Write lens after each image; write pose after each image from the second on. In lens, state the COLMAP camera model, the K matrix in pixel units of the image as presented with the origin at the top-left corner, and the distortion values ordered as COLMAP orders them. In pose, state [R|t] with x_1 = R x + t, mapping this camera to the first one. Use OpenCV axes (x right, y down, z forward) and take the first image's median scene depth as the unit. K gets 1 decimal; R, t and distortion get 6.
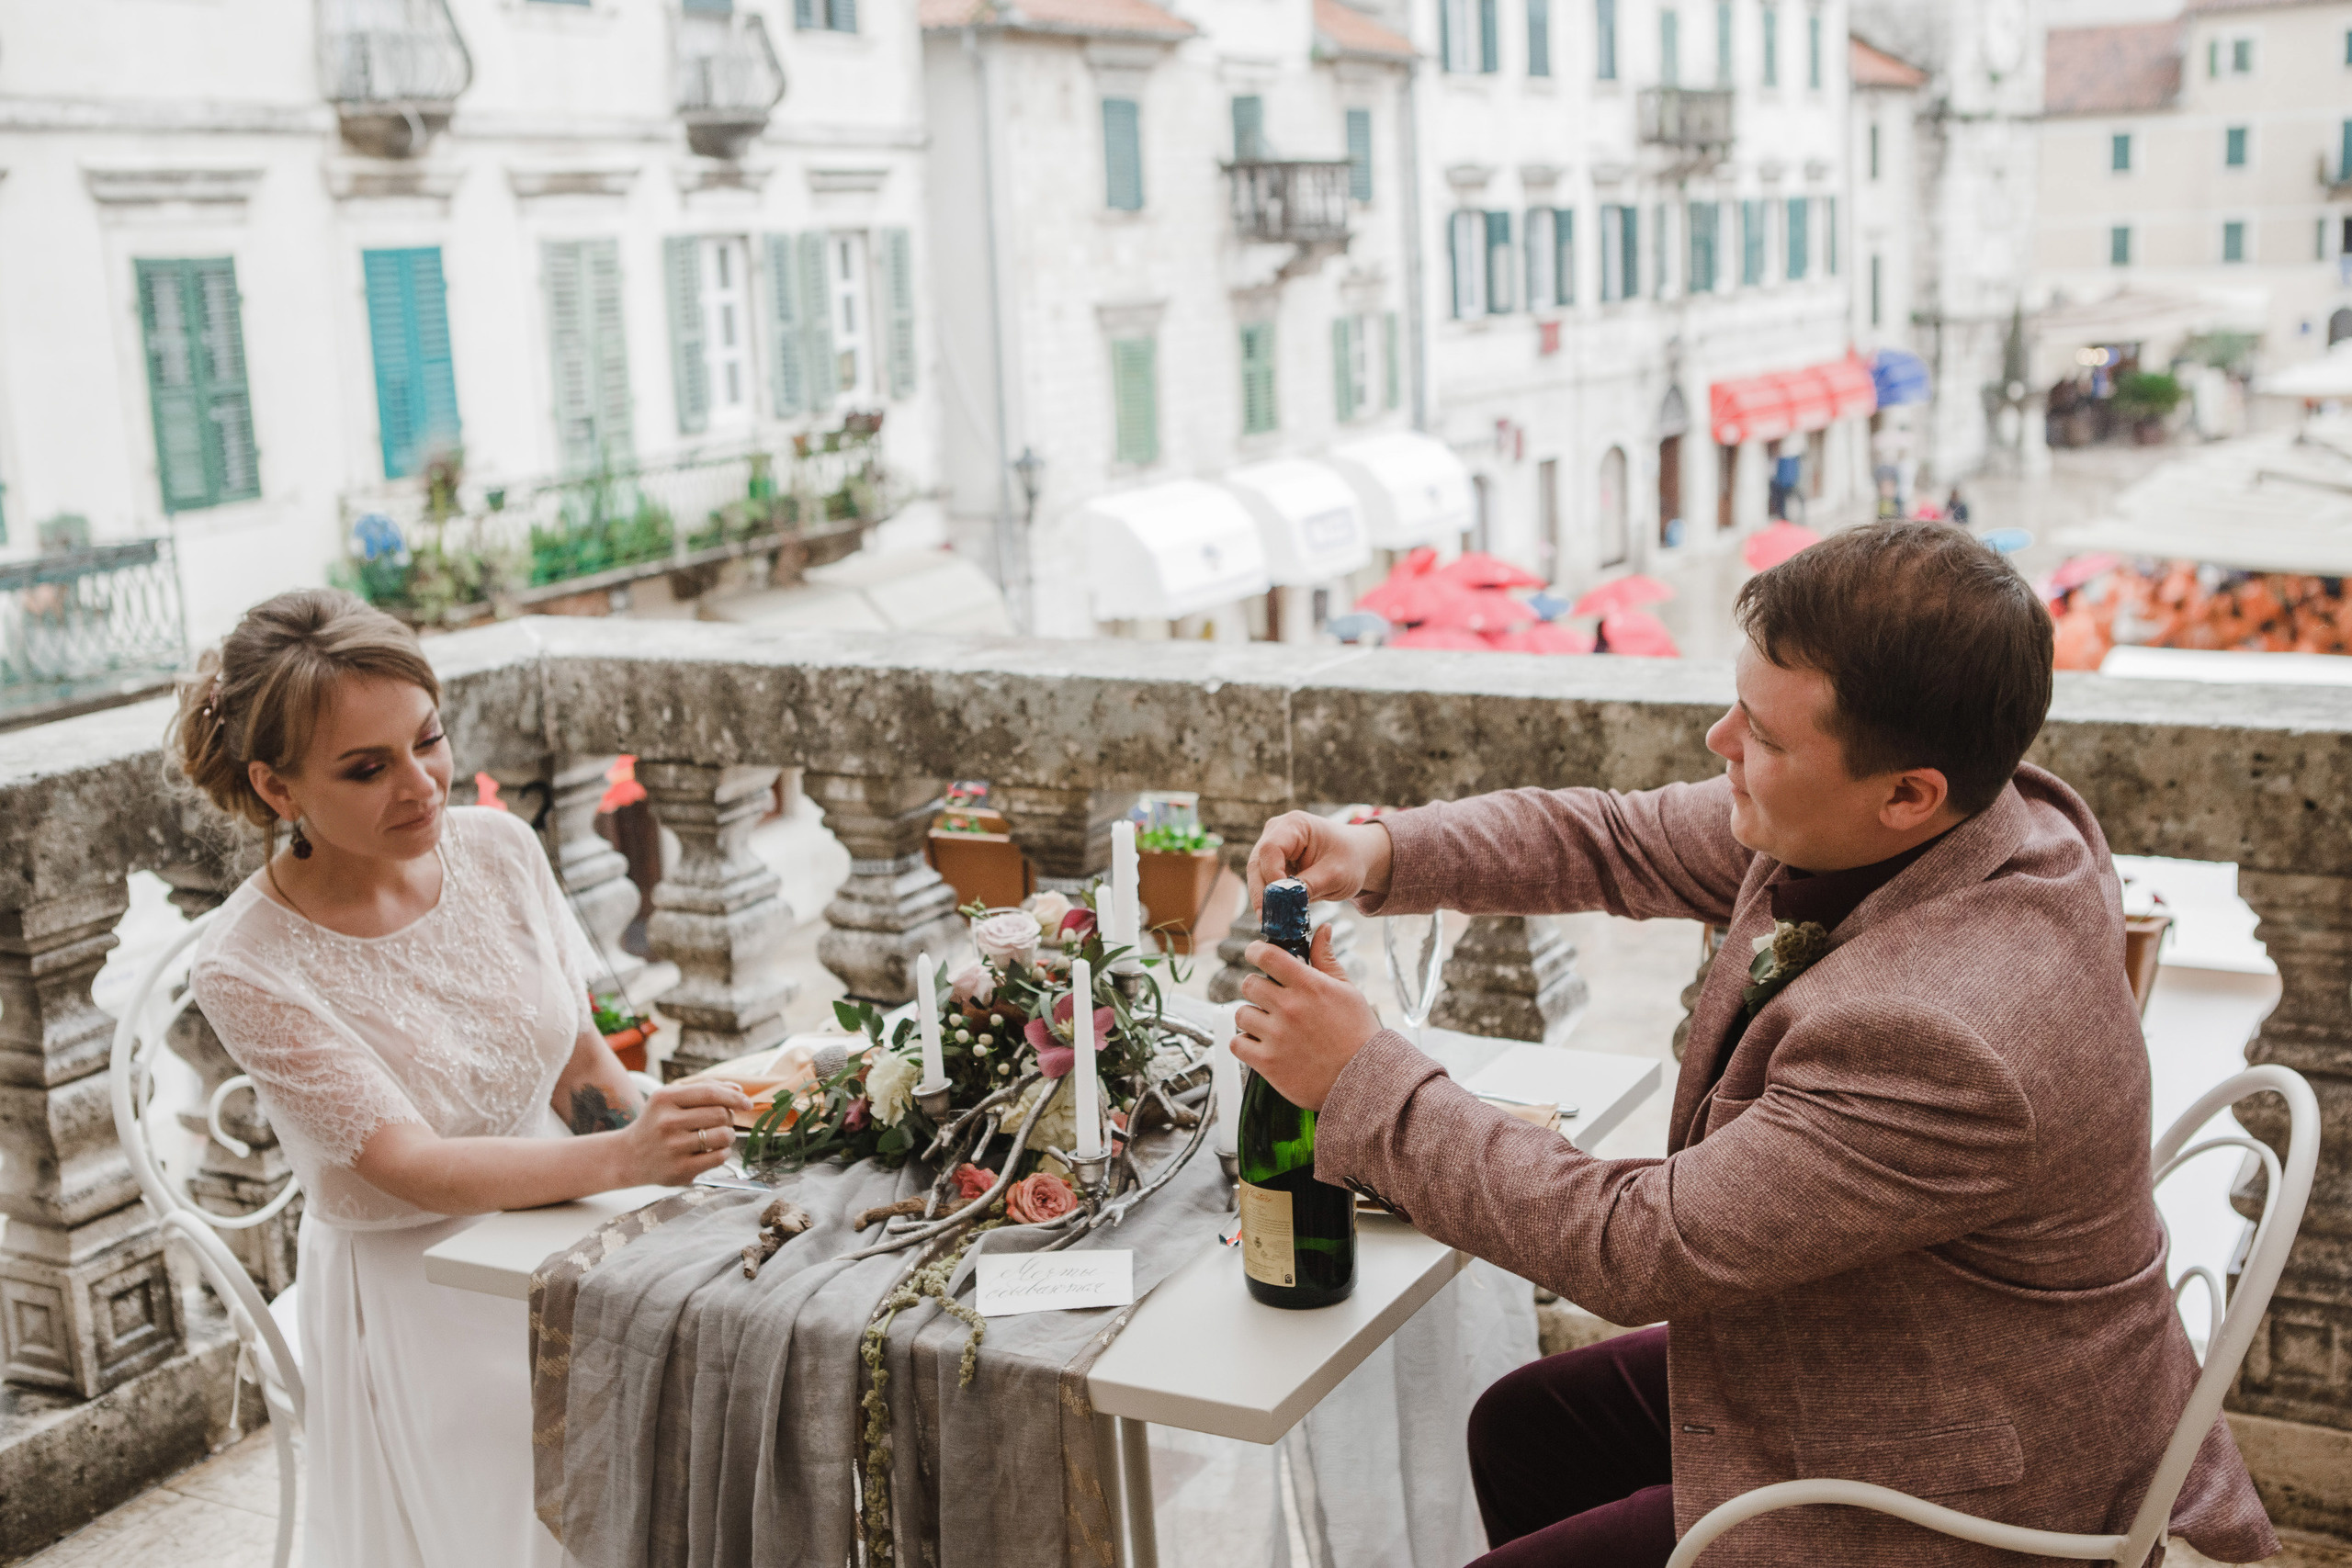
lens RADIAL K [[2711.0, 0, 1180.0], [0, 2711.0, 762.6], [0, 0, 1]] dist [-0.032295, 0.000000]
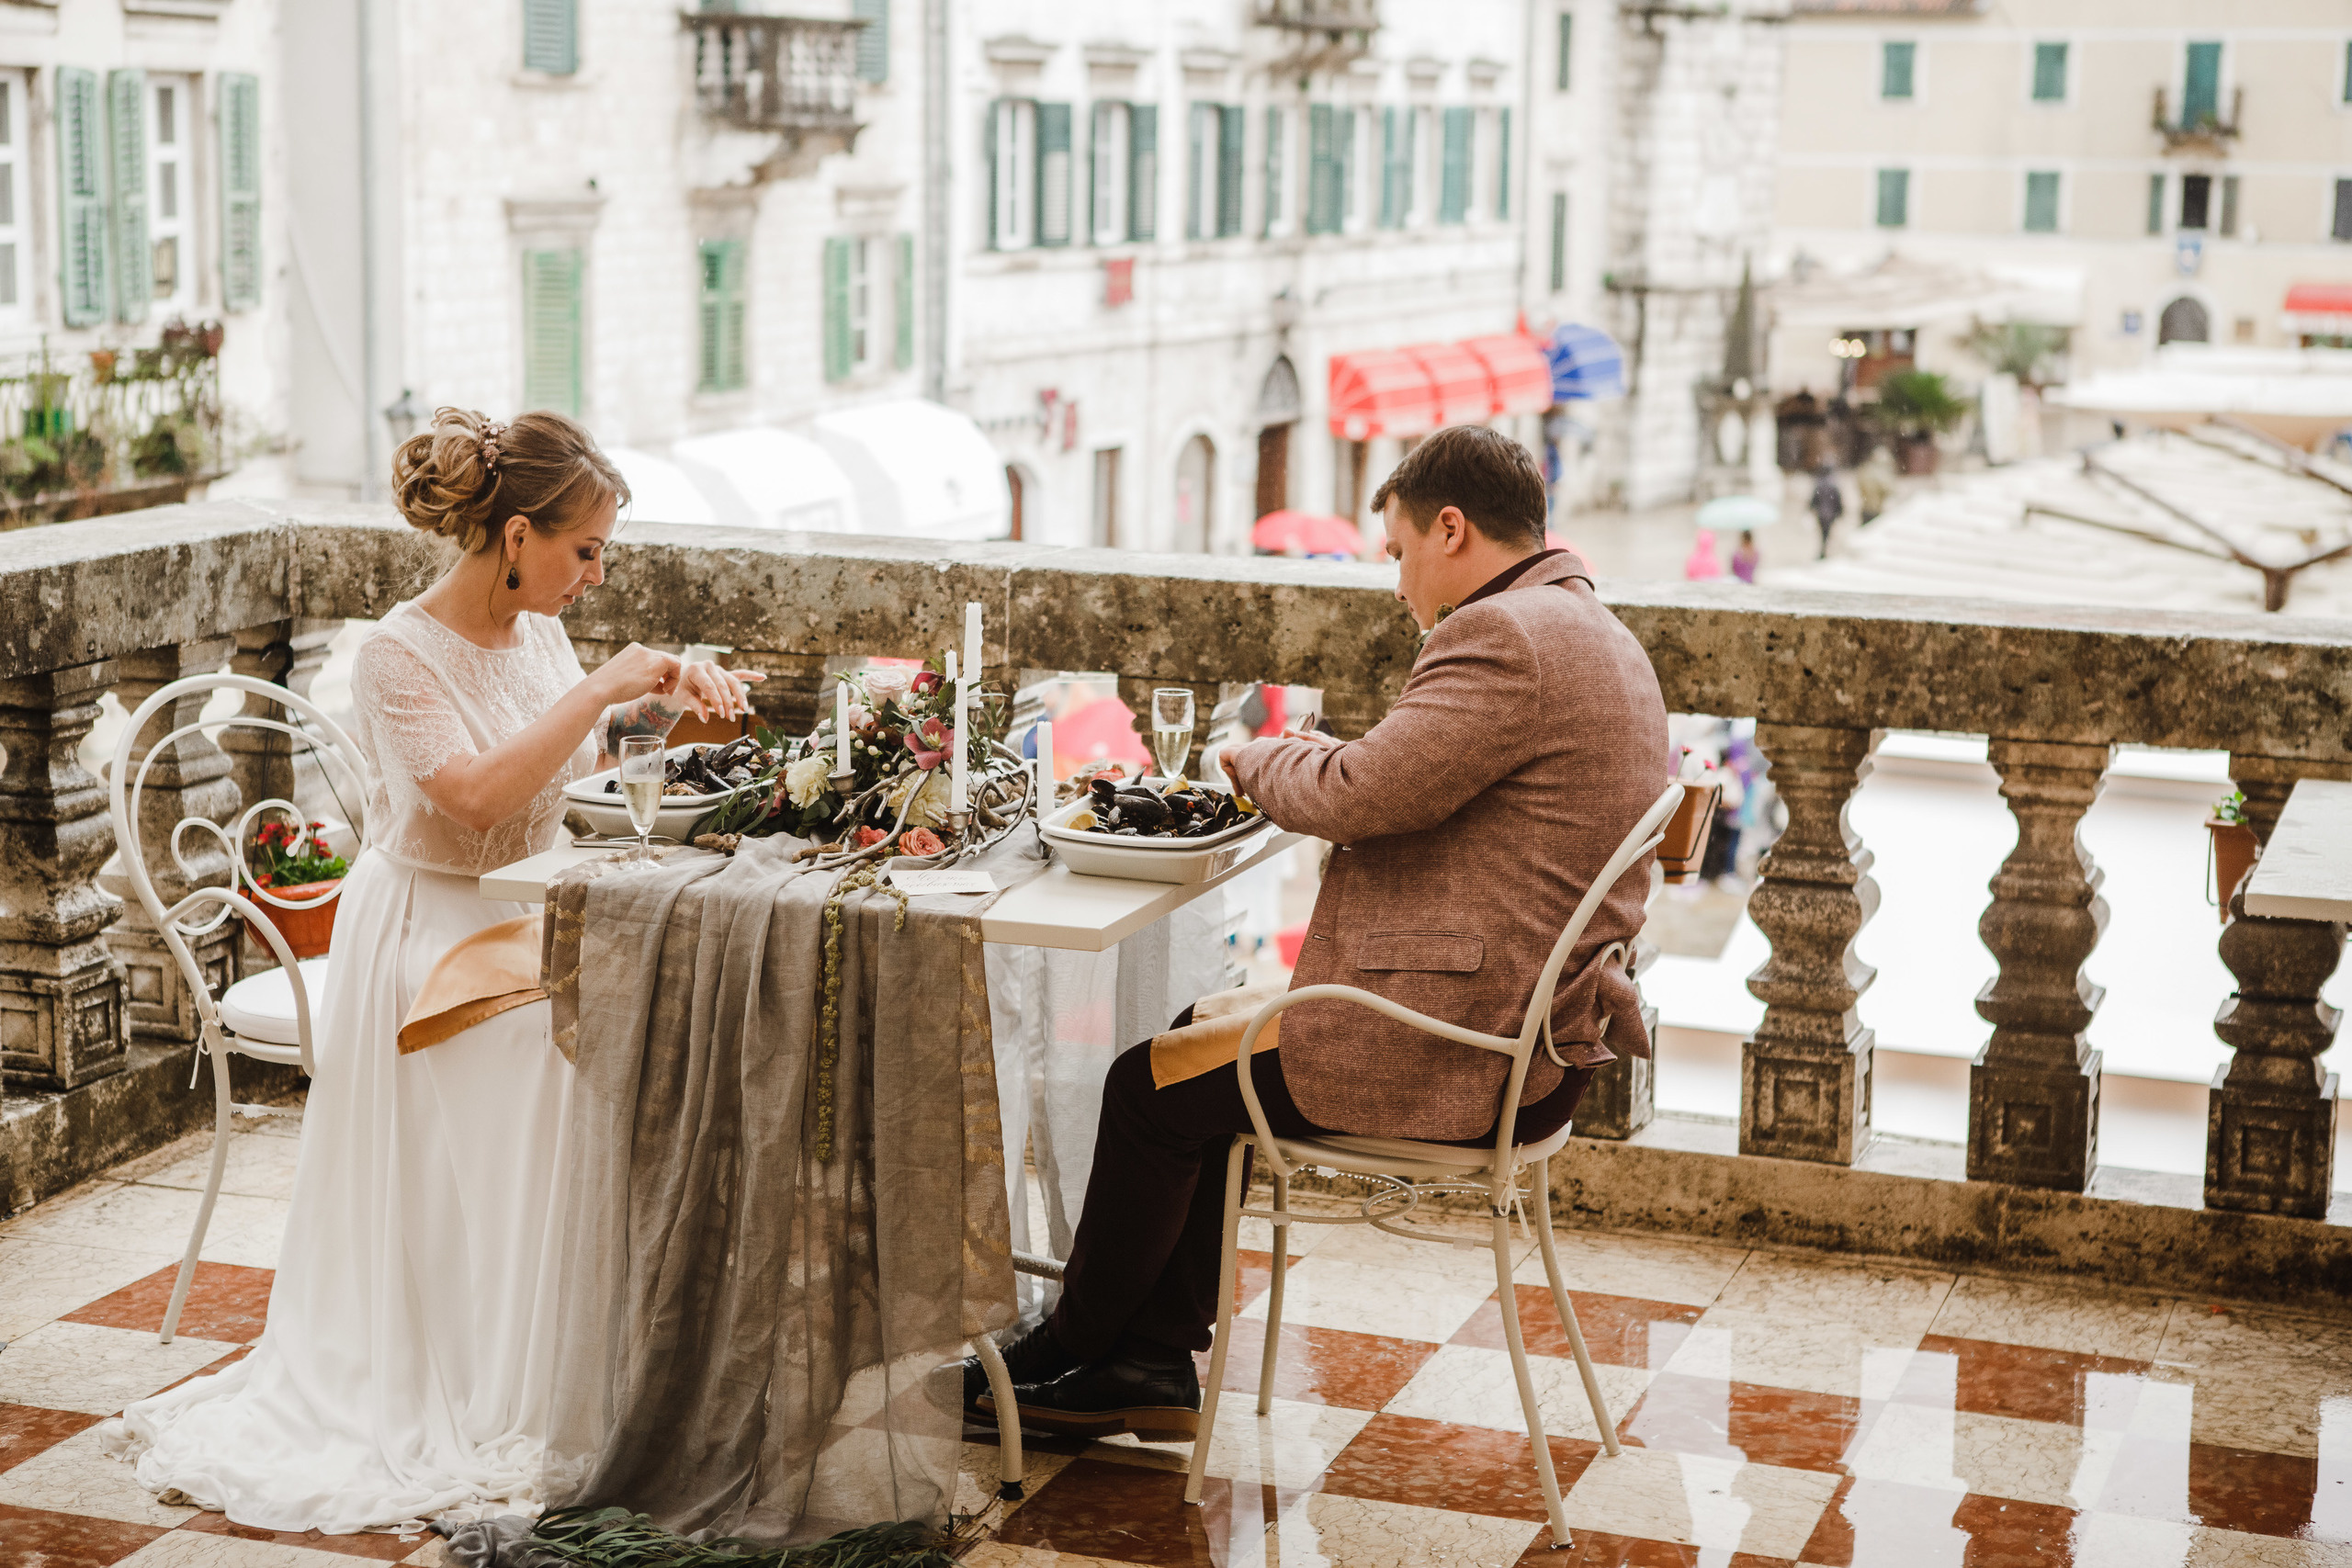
lens RADIAL K [[3841.0, 0, 1132.3], [0, 3841.0, 785.0], [0, 0, 1]] dist [0.088060, 0.000000]
pose [[0.988514, 0.040036, 0.145728, -0.138592], [-0.036837, 0.999019, -0.024589, 0.099100], [-0.146570, 0.018938, 0.989019, -0.625747]]
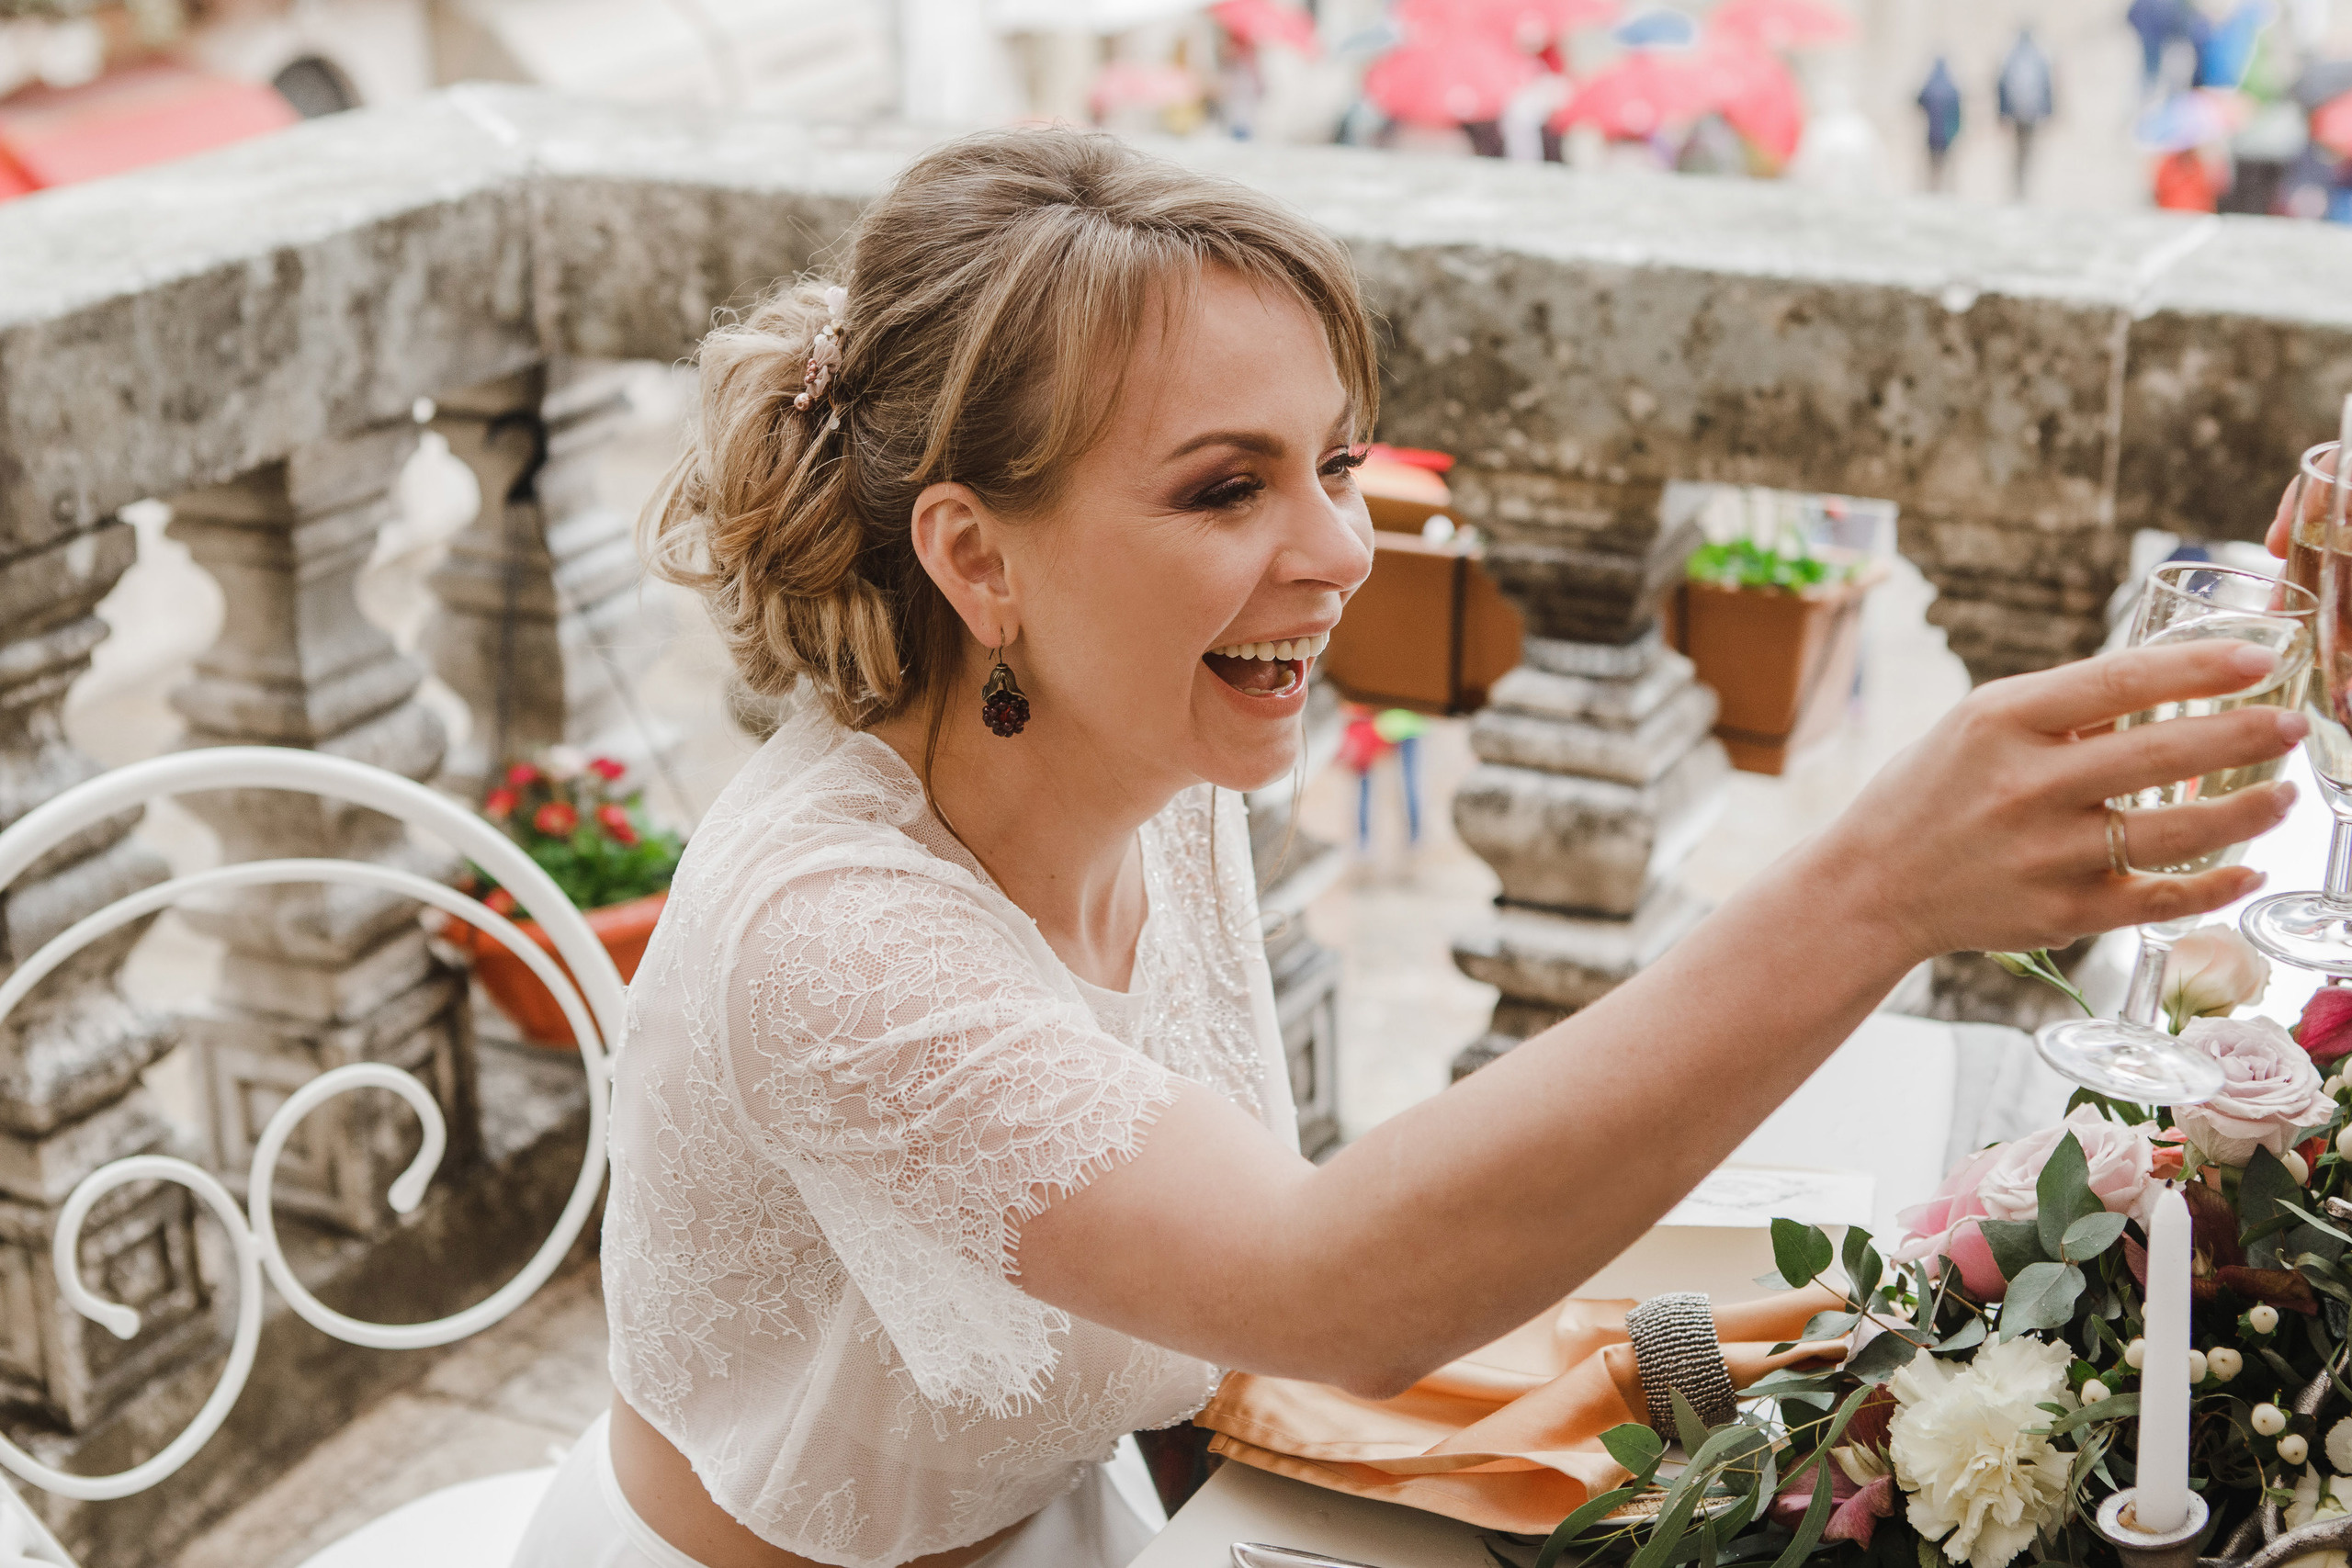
lens RADIAL K [[3820.6, 0, 1211.9], [0, 3820.6, 696.0], [0, 0, 1]] dist [-0.009890, 0.000000]
pose [[0.999041, 0.021478, 0.038153, -0.144739], [-0.025923, 0.992420, 0.120129, -0.034556], [-0.035283, -0.121003, 0.992025, 0.273926]]
